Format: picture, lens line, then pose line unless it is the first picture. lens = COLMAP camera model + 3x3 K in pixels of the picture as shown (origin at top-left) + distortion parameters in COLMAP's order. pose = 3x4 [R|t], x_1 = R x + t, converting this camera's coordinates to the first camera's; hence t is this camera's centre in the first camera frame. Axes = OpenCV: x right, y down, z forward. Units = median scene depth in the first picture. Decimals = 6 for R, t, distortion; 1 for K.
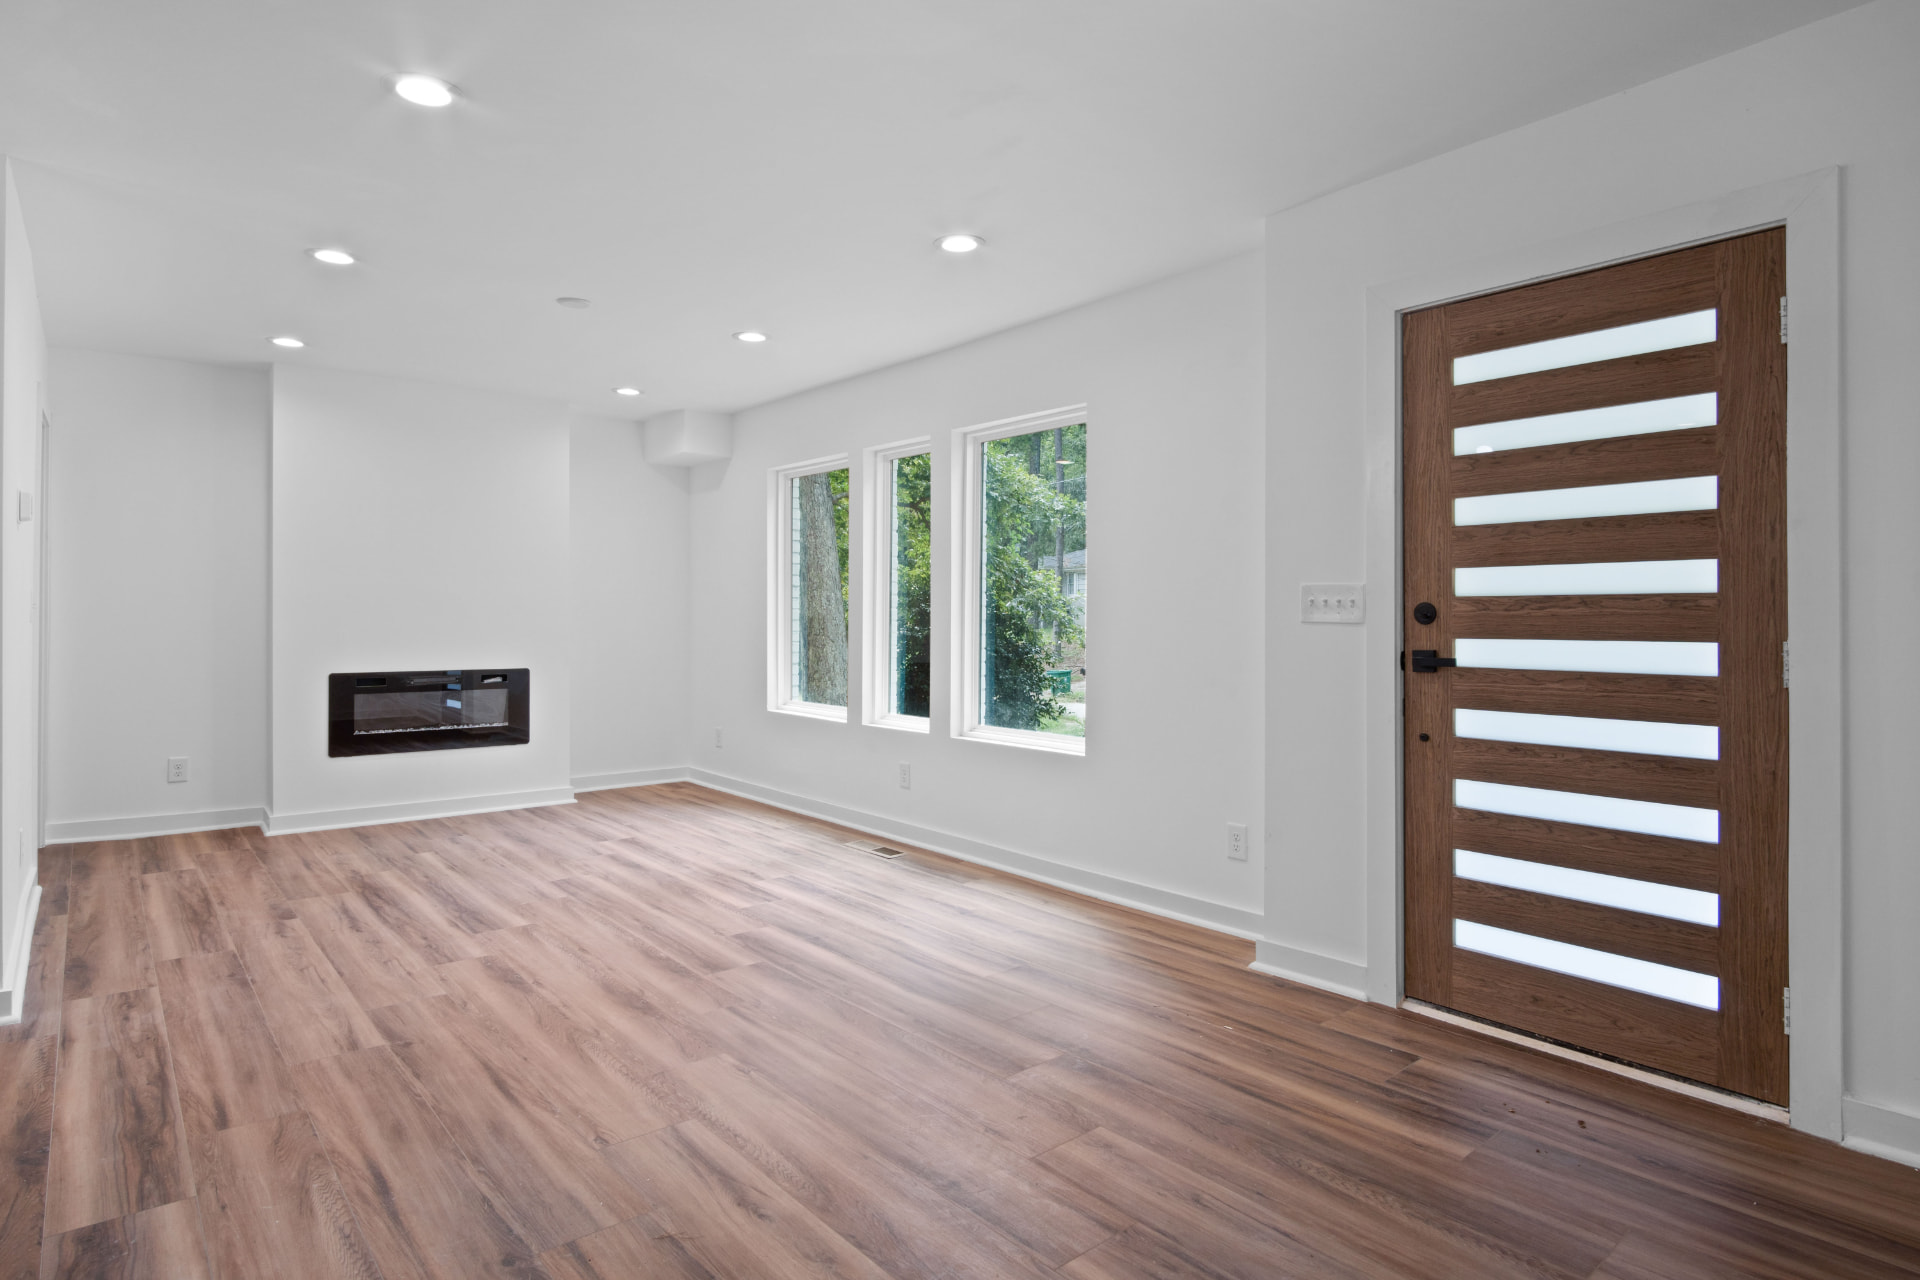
lens RADIAL K [[1033.7, 0, 959.9], [0, 1033.7, 621.8], [0, 0, 1]] dist [-0.006651, -0.002498]
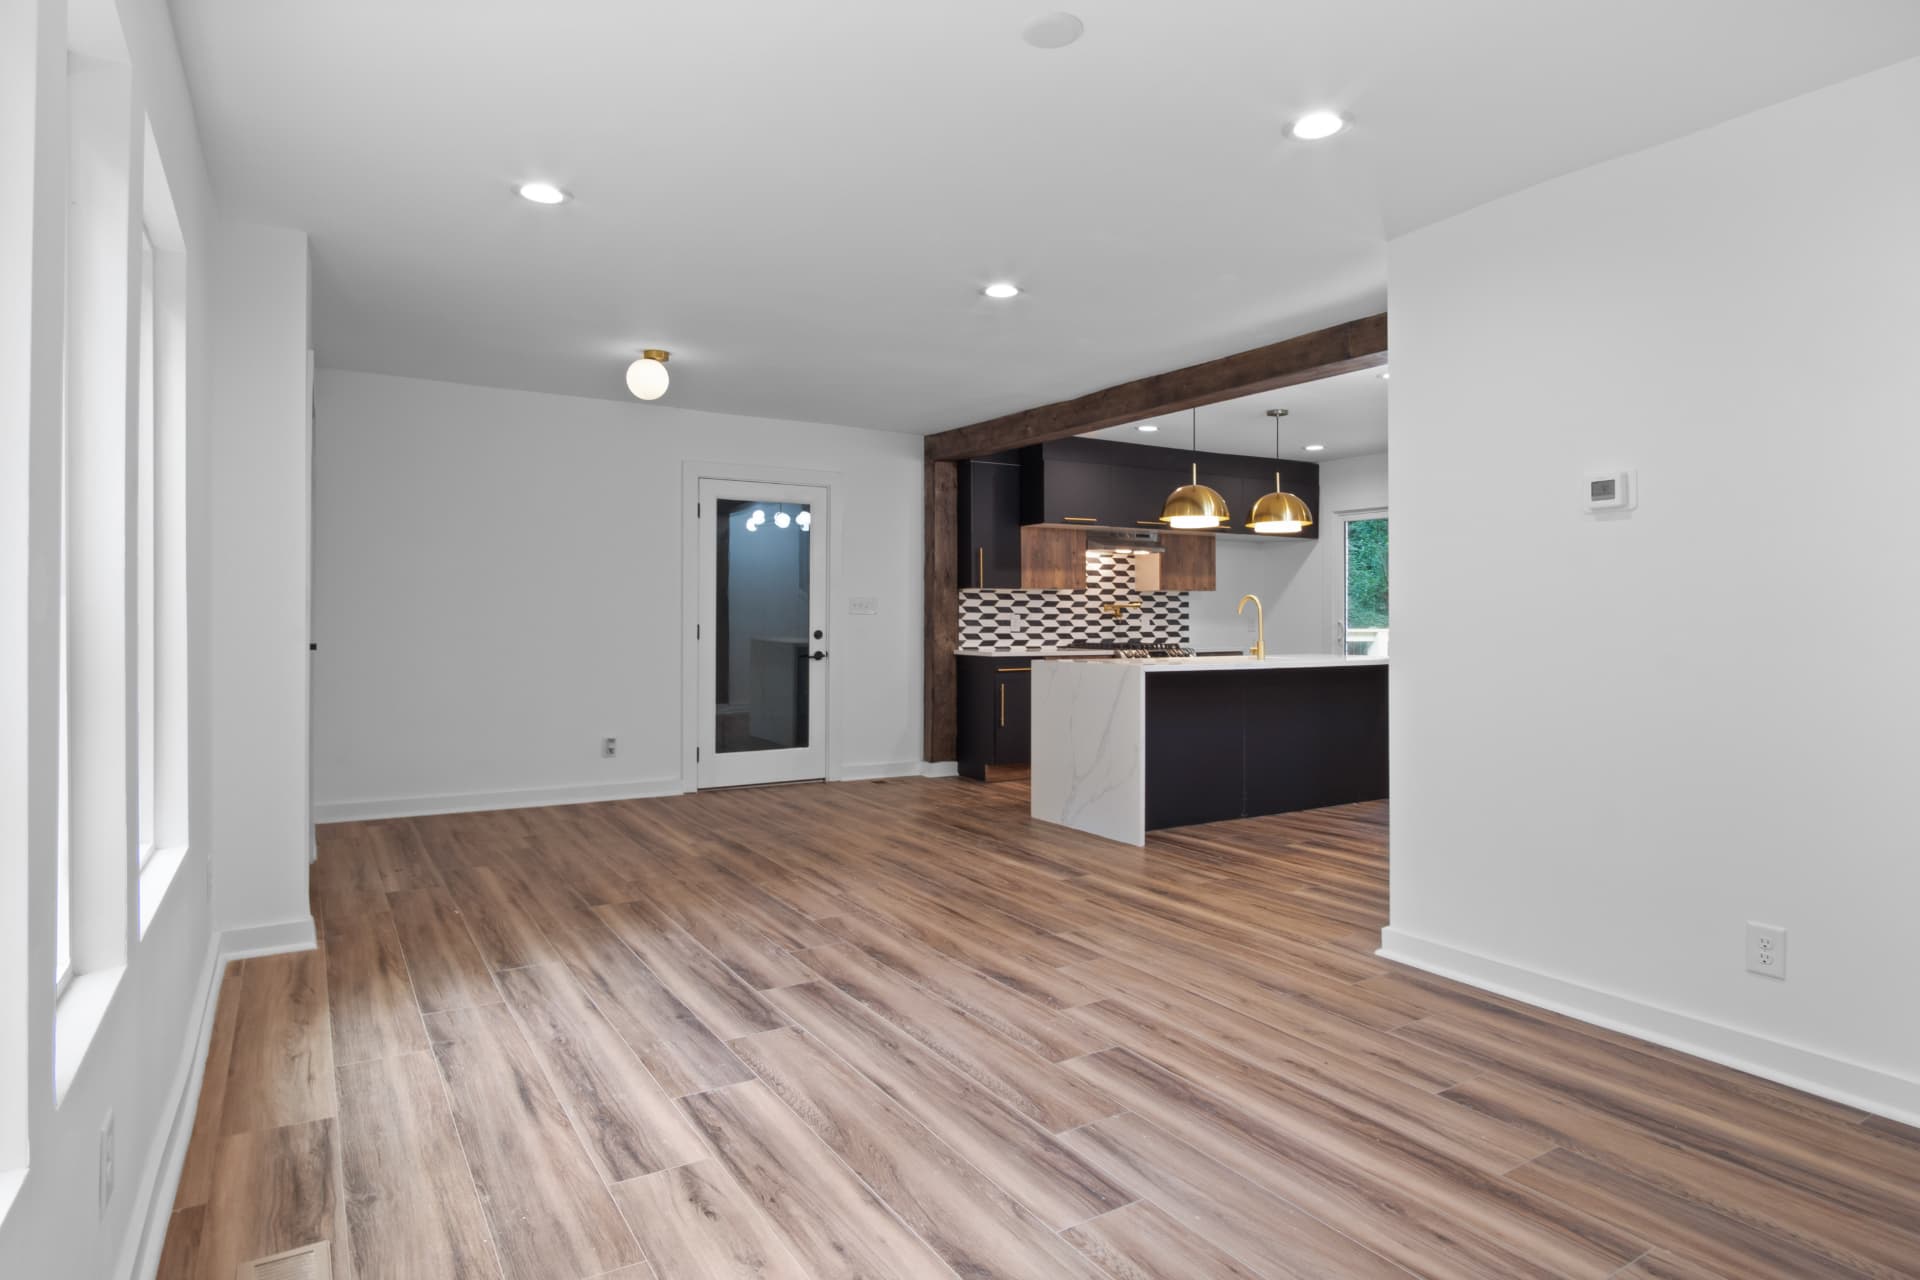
lens RADIAL K [[1033.7, 0, 936.6], [0, 1033.7, 590.4], [0, 0, 1]] dist [-0.006651, -0.002498]
pose [[-0.986954, -0.001778, 0.160993, -0.508039], [-0.005313, 0.999754, -0.021532, -0.008721], [-0.160915, -0.022106, -0.986721, 1.938924]]
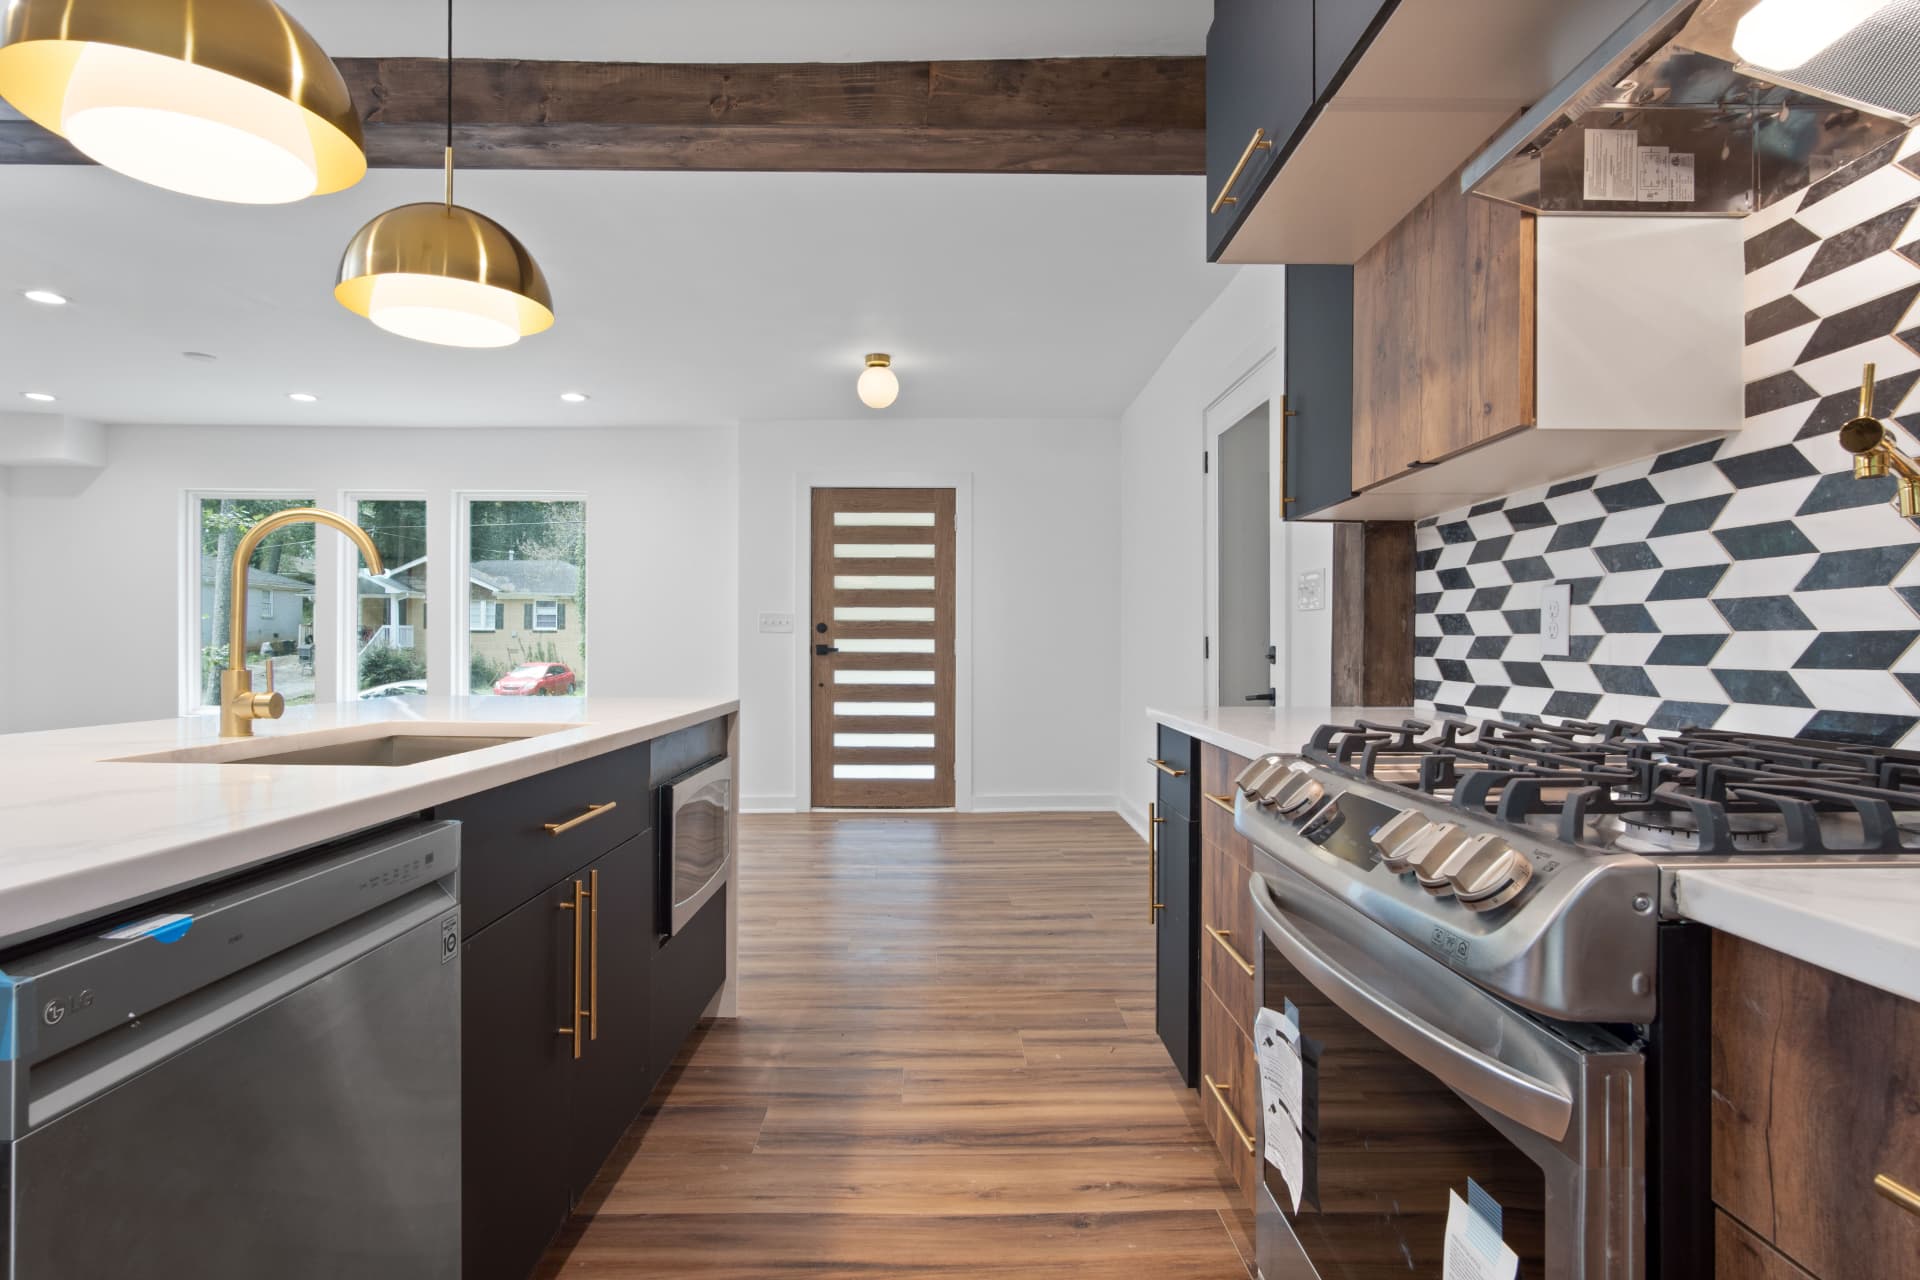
lens RADIAL K [[1033.7, 0, 952.1], [0, 1033.7, 656.3], [0, 0, 1]] dist [-0.006651, -0.002498]
pose [[0.628998, -0.009104, 0.777353, -0.950213], [0.001970, 0.999947, 0.010117, 0.027258], [-0.777404, -0.004832, 0.628983, -0.519563]]
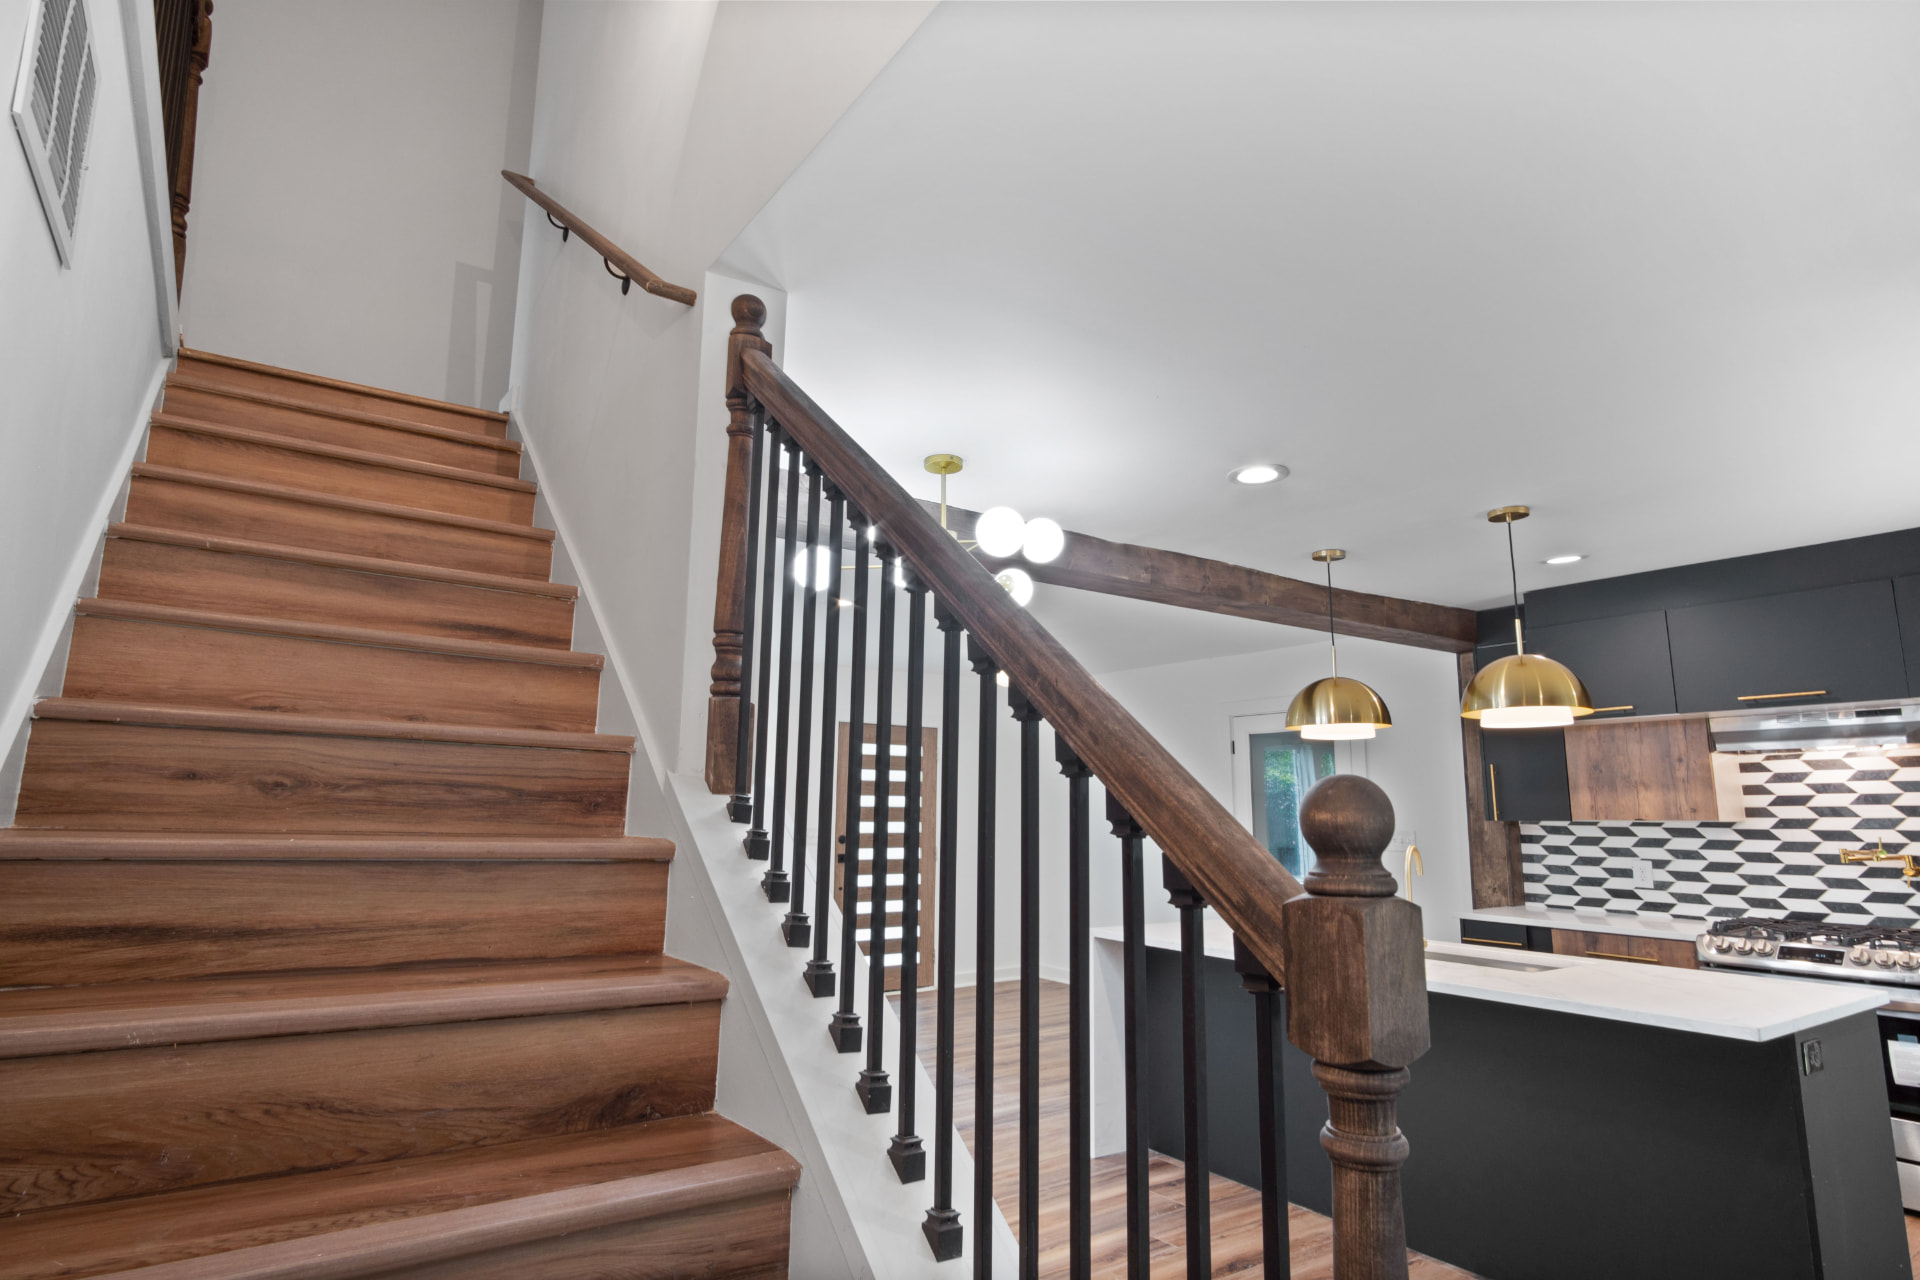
lens RADIAL K [[1033.7, 0, 947.3], [0, 1033.7, 639.6], [0, 0, 1]] dist [-0.006651, -0.002498]
pose [[0.080704, 0.158463, 0.984061, -1.900486], [-0.003467, 0.987320, -0.158704, -0.080721], [-0.996732, 0.009396, 0.080230, 0.455886]]
